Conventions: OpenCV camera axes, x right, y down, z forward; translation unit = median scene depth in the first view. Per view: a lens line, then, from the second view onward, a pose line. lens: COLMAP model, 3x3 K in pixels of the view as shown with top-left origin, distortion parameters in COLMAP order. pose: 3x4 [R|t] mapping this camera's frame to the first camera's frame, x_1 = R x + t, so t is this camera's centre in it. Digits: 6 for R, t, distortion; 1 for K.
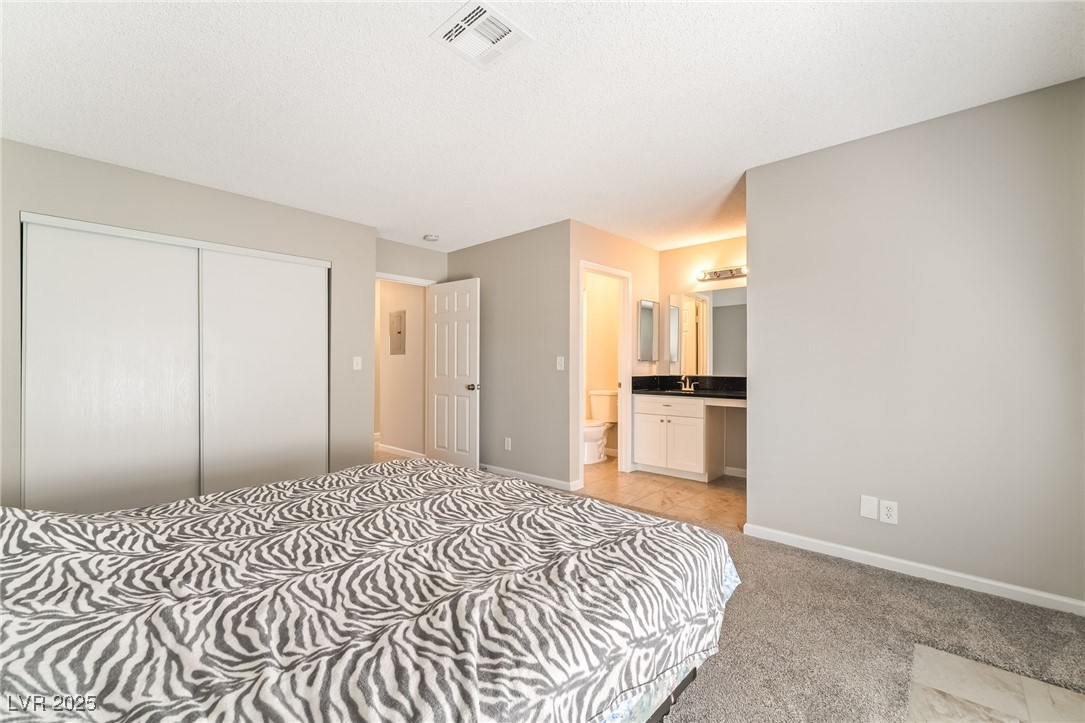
lens RADIAL K [[459.6, 0, 540.5], [0, 459.6, 365.9], [0, 0, 1]] dist [0.006685, -0.000119]
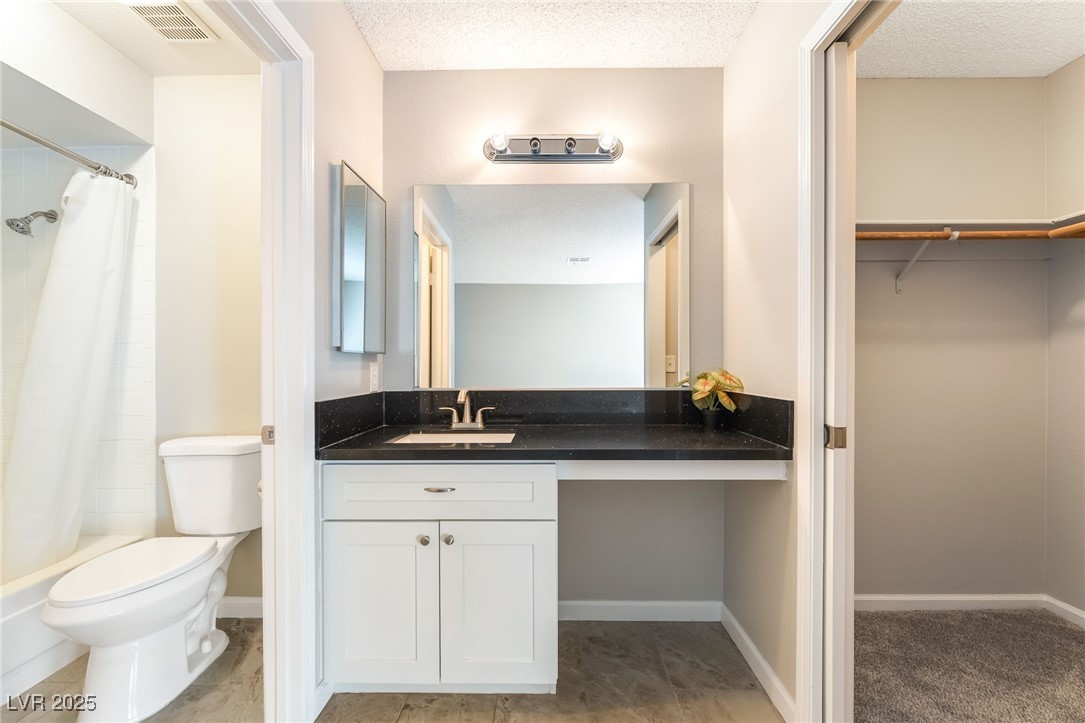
lens RADIAL K [[459.6, 0, 540.5], [0, 459.6, 365.9], [0, 0, 1]] dist [0.006685, -0.000119]
pose [[0.756986, -0.007578, 0.653388, 0.111181], [0.003490, 0.999965, 0.007555, -0.002905], [-0.653422, -0.003439, 0.756986, 0.661351]]
